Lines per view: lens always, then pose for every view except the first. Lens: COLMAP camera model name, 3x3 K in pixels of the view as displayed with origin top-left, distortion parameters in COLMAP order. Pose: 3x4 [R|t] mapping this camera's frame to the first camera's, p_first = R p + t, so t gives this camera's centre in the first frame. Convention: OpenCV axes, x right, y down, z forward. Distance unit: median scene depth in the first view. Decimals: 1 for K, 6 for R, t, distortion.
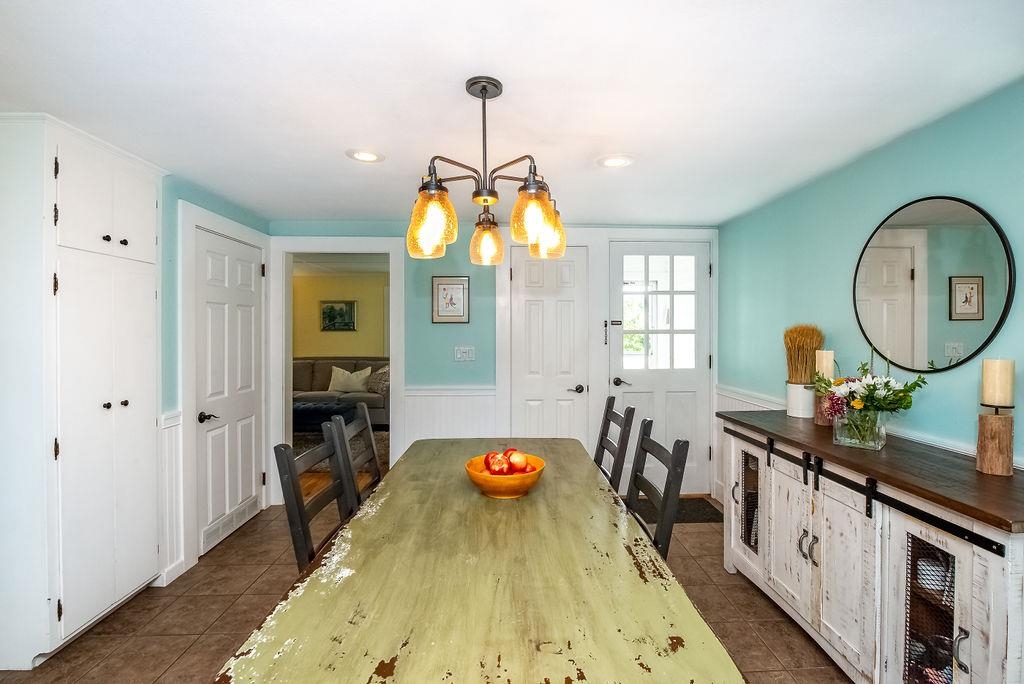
lens RADIAL K [[447.2, 0, 524.6], [0, 447.2, 332.9], [0, 0, 1]] dist [-0.015166, -0.000545]
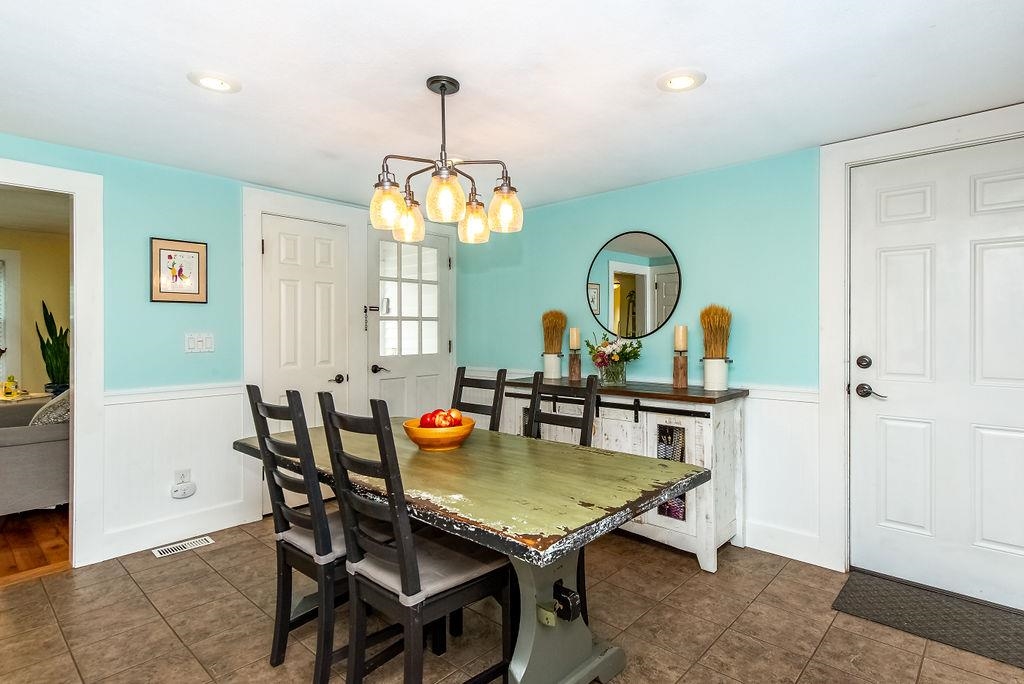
lens RADIAL K [[524.3, 0, 513.4], [0, 524.3, 333.3], [0, 0, 1]] dist [0.010553, 0.000294]
pose [[0.707413, -0.004335, 0.706787, -0.767612], [0.006638, 0.999978, -0.000510, 0.066557], [-0.706769, 0.005053, 0.707426, -0.054545]]
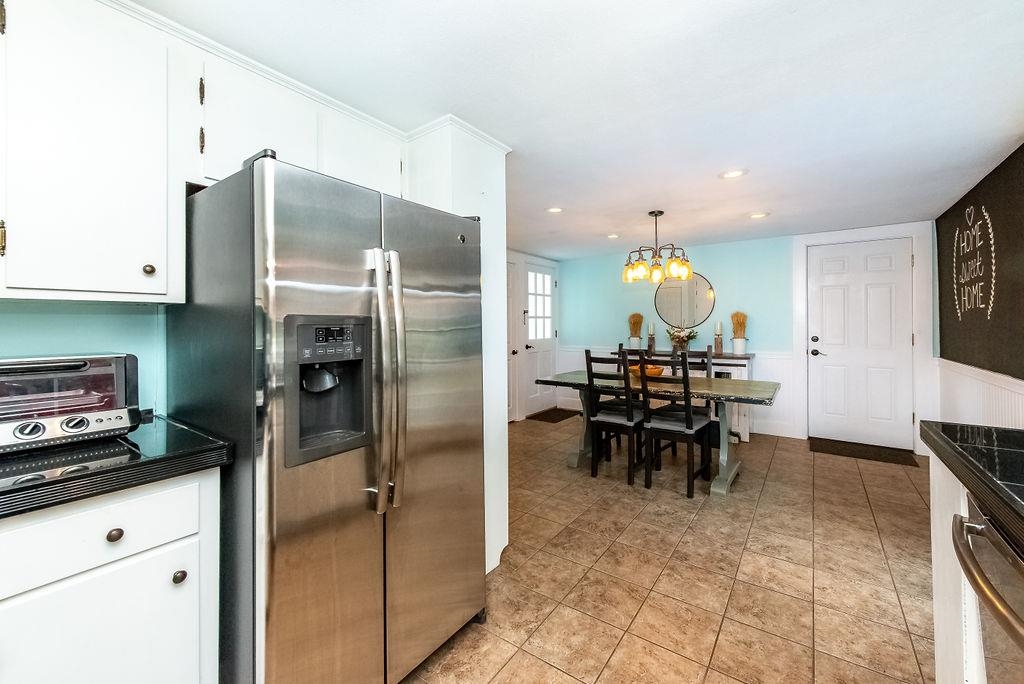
lens RADIAL K [[405.4, 0, 512.5], [0, 405.4, 324.0], [0, 0, 1]] dist [0.001660, -0.000287]
pose [[0.624766, -0.004280, 0.780800, -1.987182], [0.010279, 0.999943, -0.002744, 0.053340], [-0.780744, 0.009740, 0.624775, 0.187935]]
